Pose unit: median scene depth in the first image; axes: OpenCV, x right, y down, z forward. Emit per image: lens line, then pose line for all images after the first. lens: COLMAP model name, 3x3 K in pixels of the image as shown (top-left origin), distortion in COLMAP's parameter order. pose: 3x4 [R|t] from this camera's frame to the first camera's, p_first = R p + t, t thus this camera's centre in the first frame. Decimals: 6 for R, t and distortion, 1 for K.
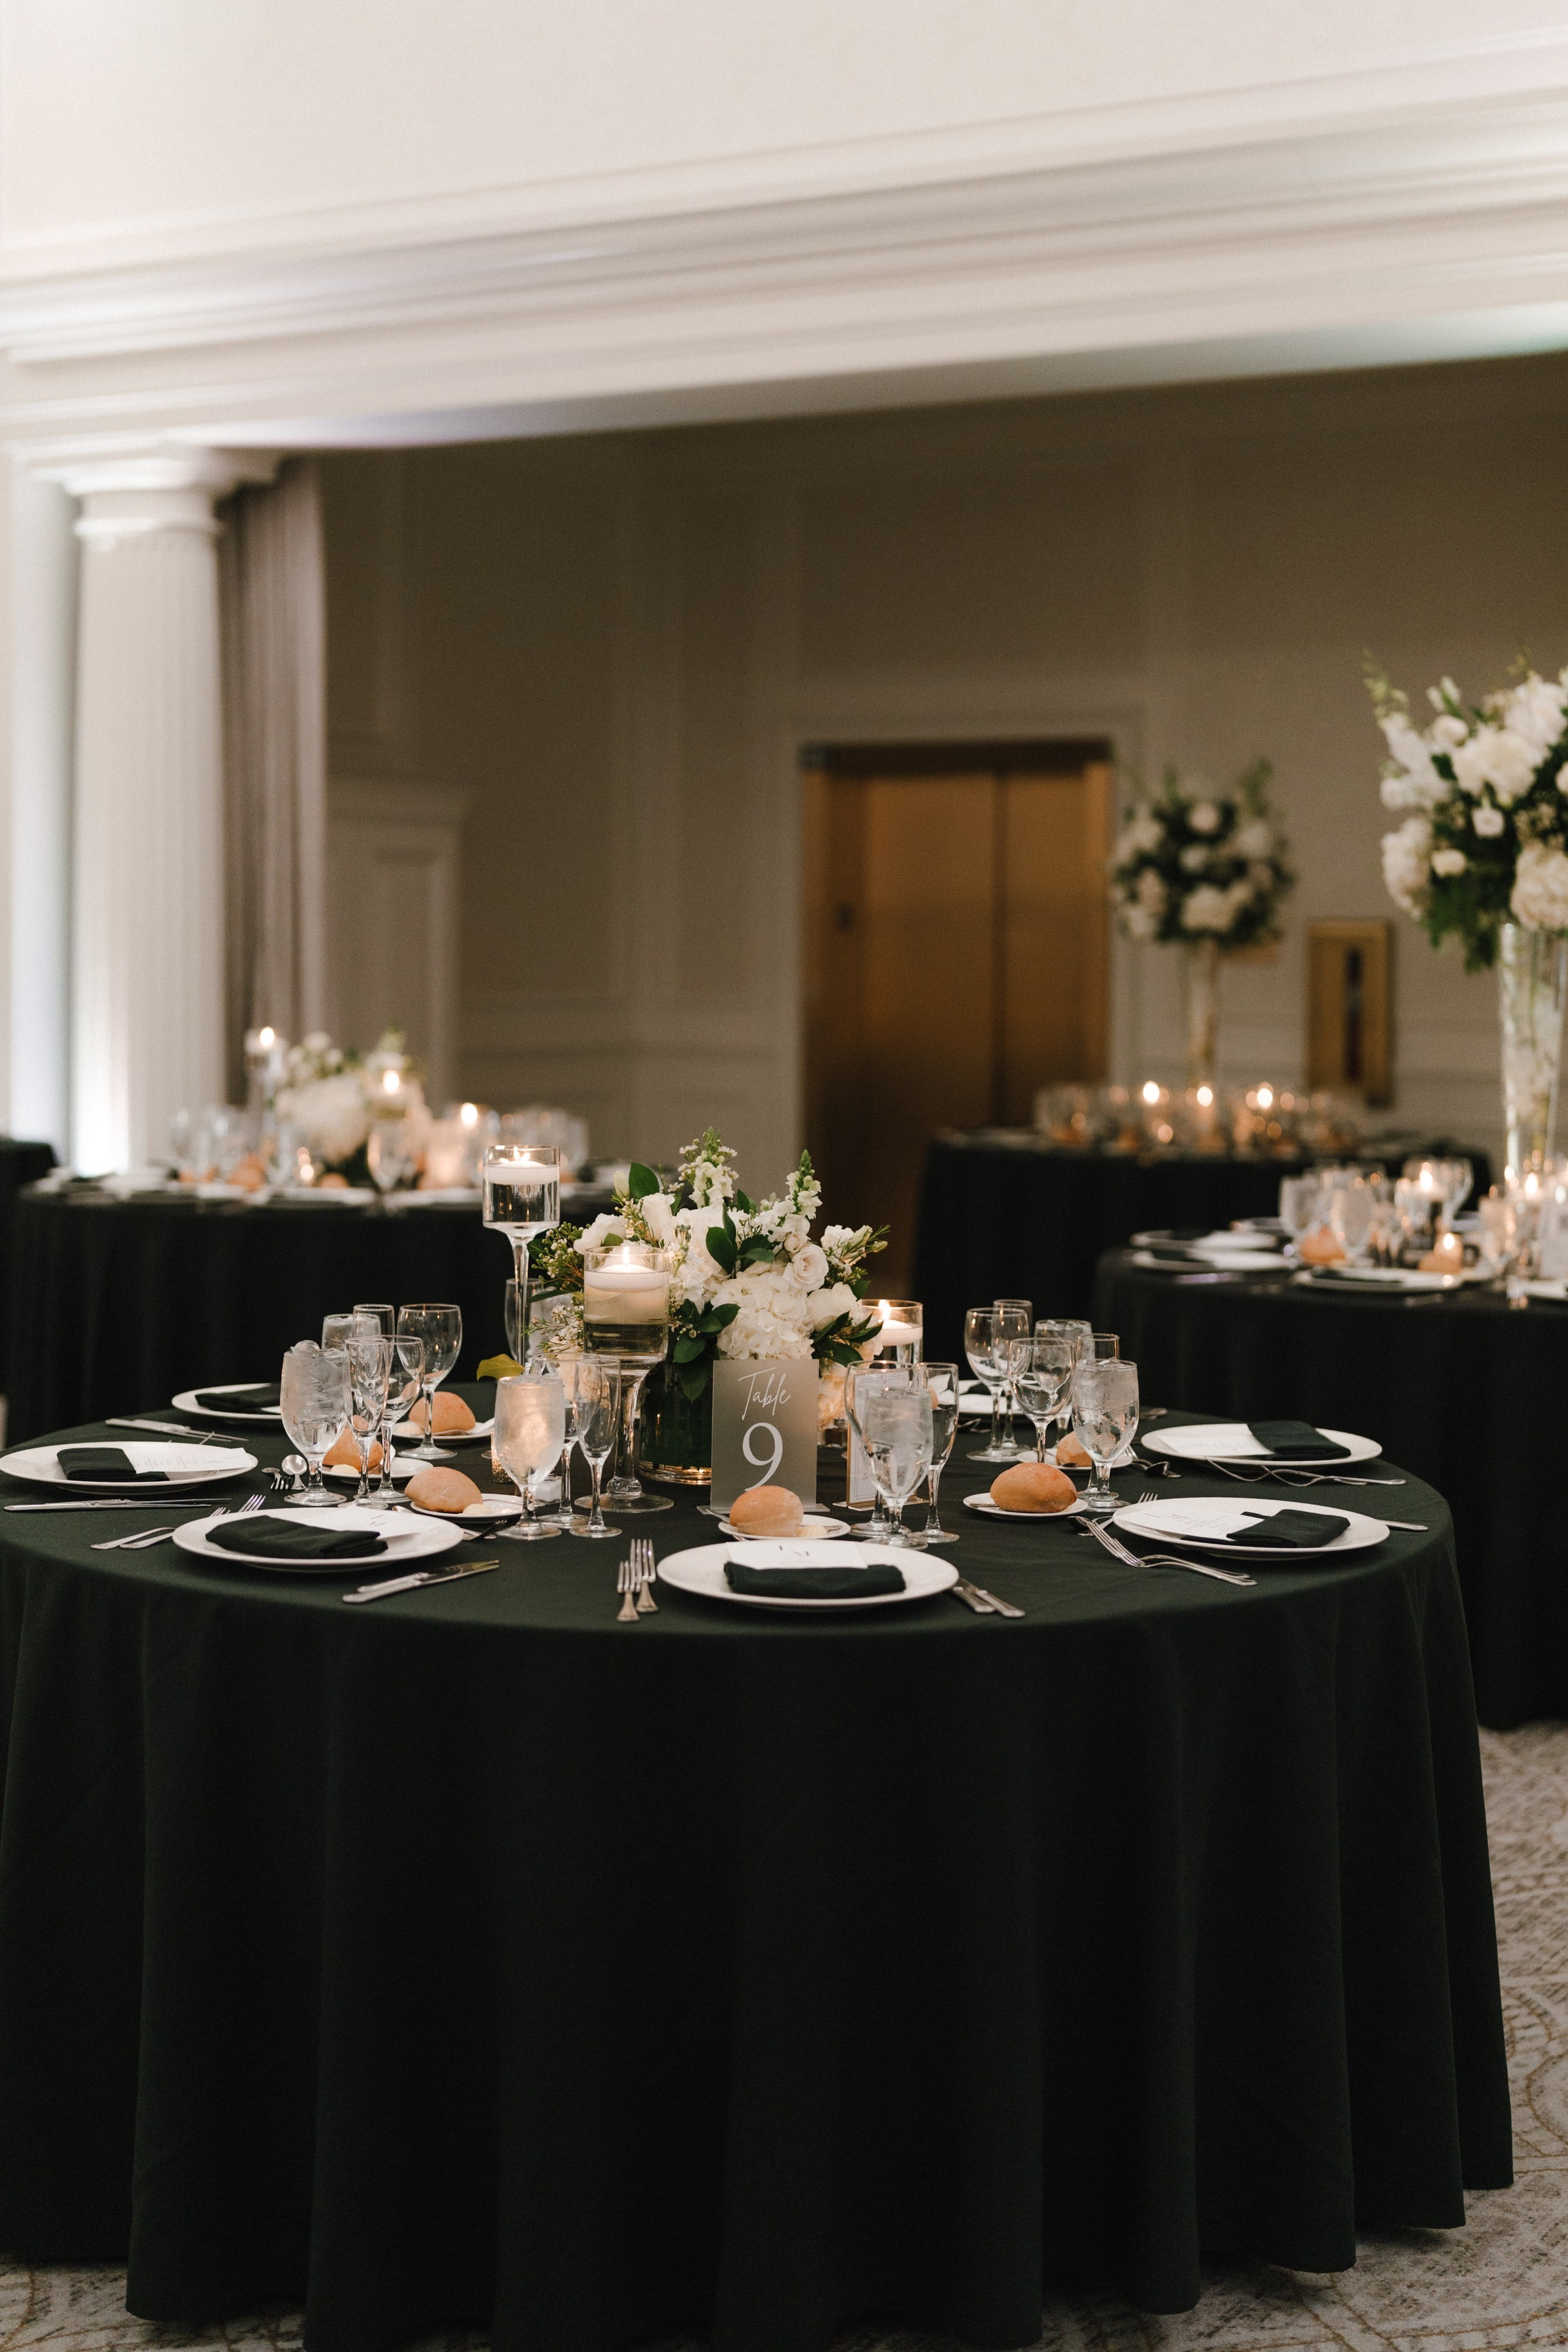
lens RADIAL K [[3373.6, 0, 877.3], [0, 3373.6, 1213.6], [0, 0, 1]] dist [0.010514, -0.033581]
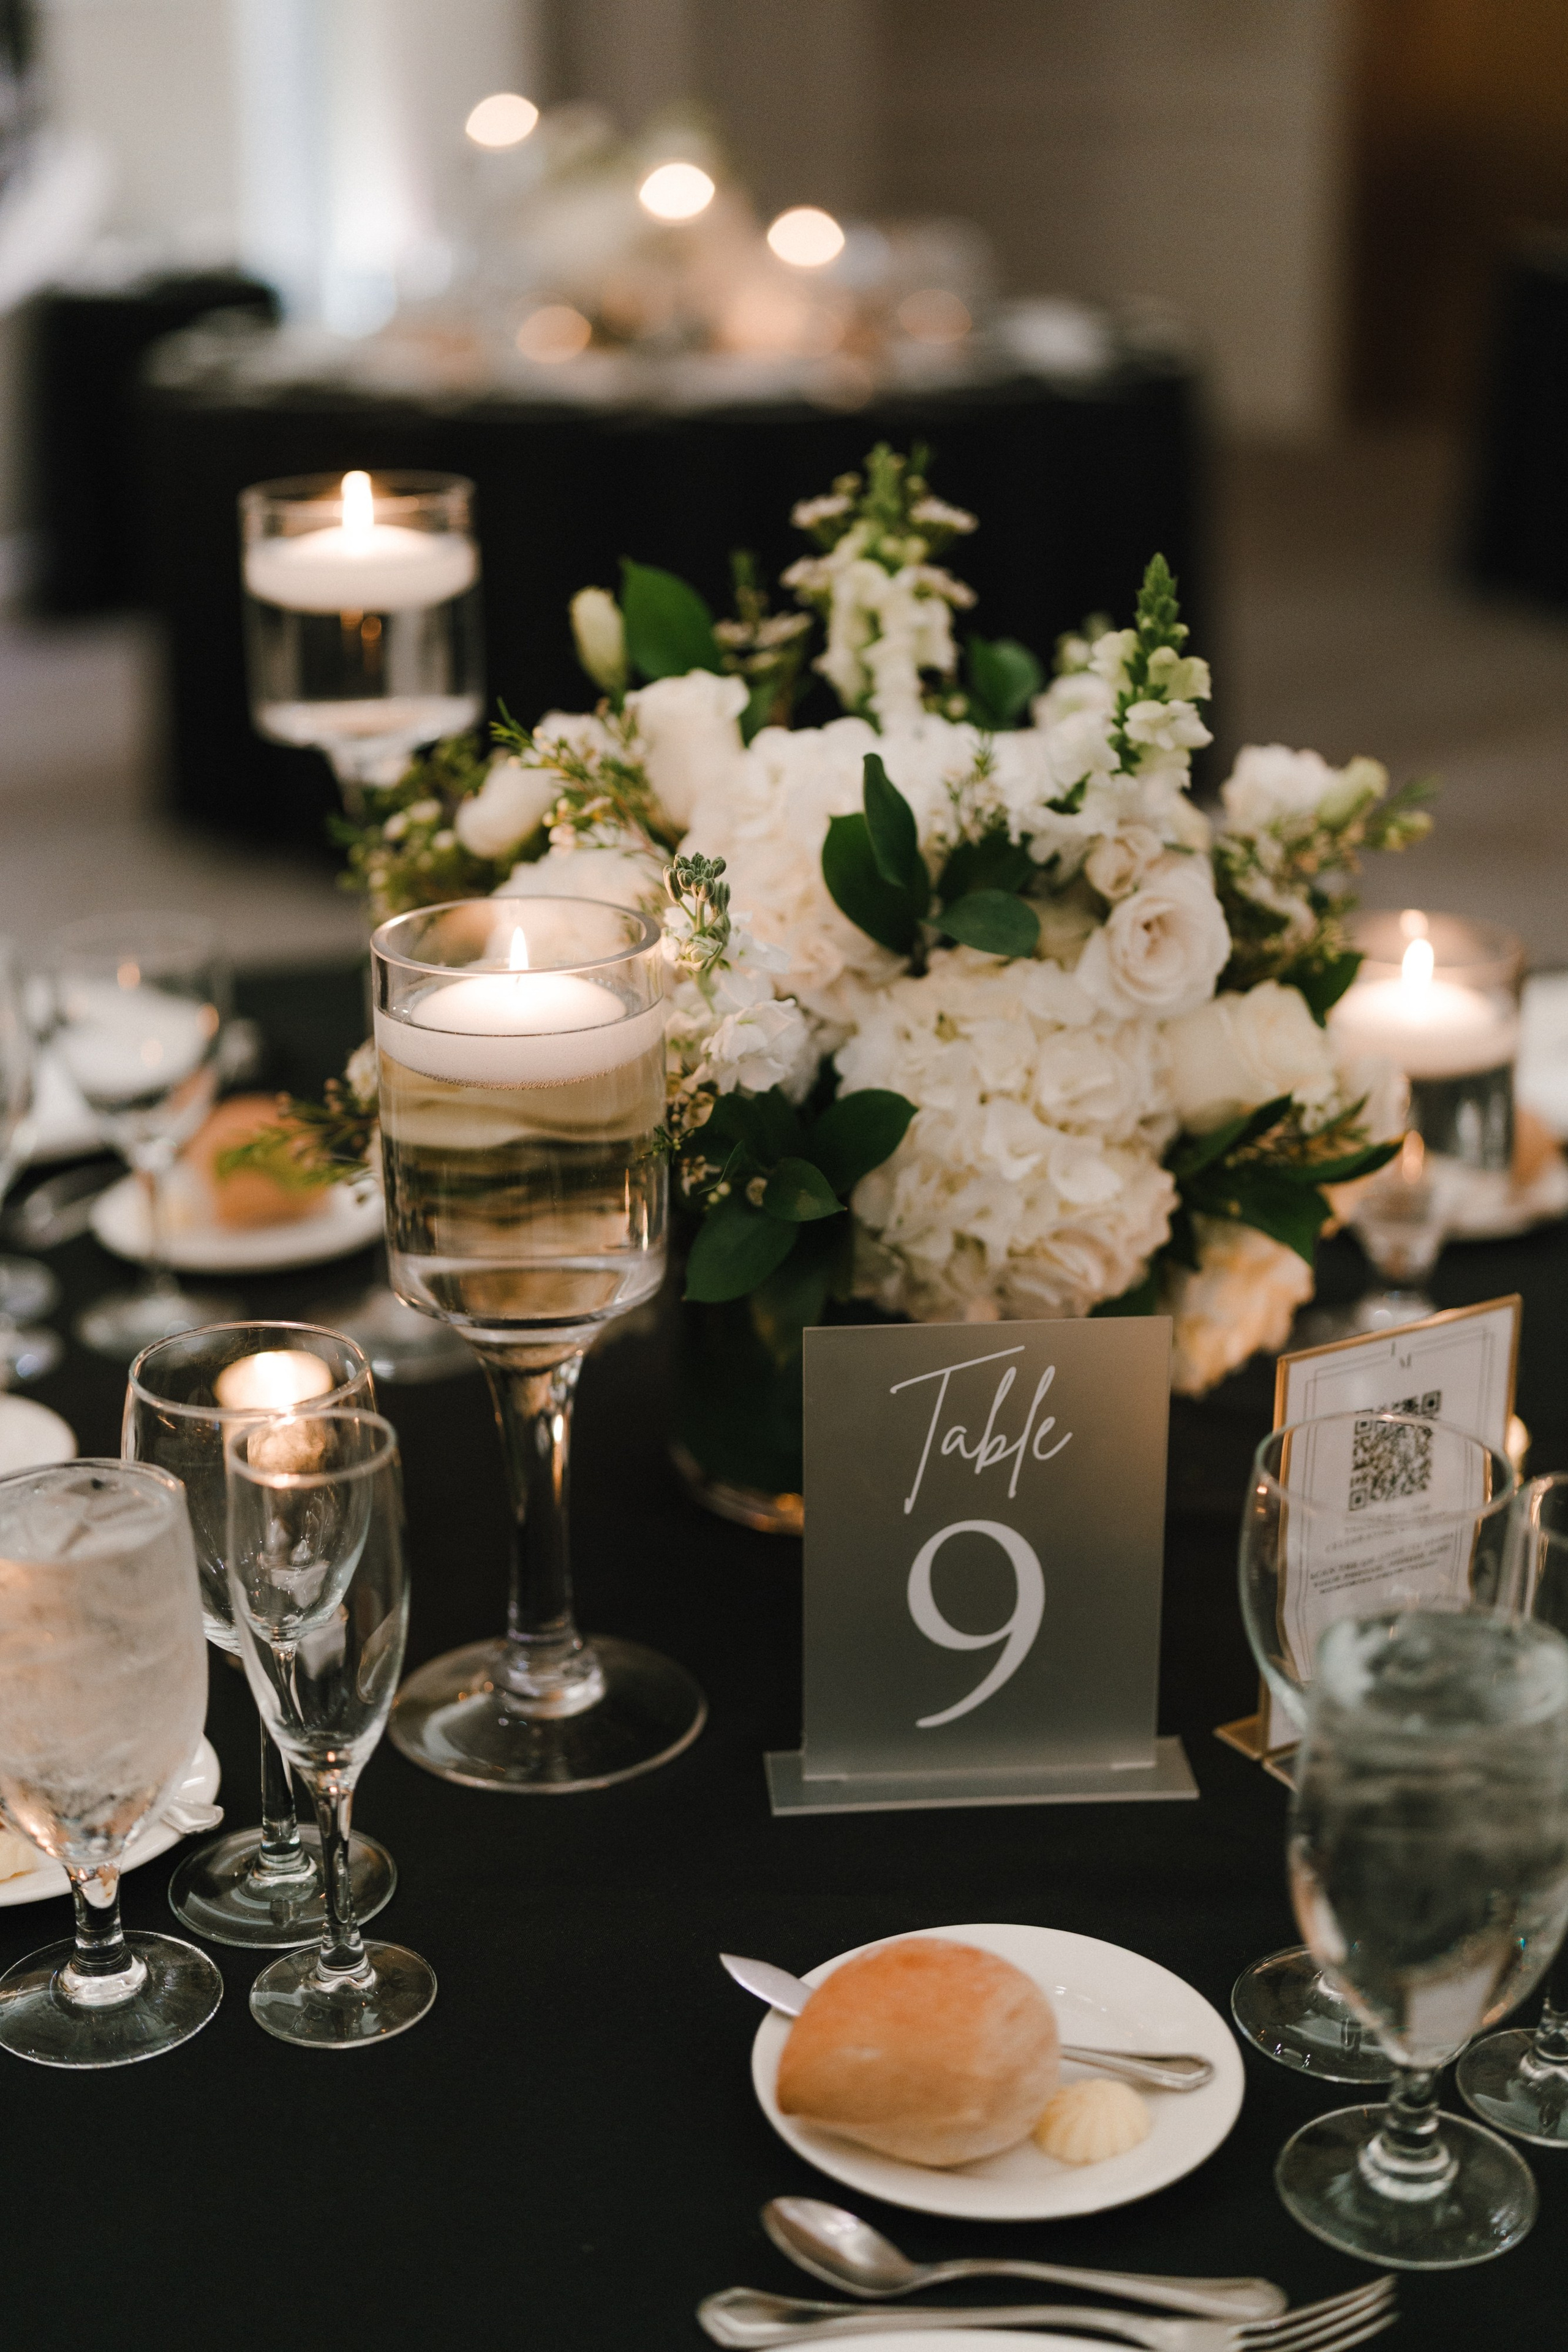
lens RADIAL K [[3373.6, 0, 877.3], [0, 3373.6, 1213.6], [0, 0, 1]] dist [0.010514, -0.033581]
pose [[0.987715, 0.038646, -0.151413, 0.001243], [0.002217, 0.965375, 0.260858, -0.039594], [0.156252, -0.257989, 0.953429, 0.690258]]
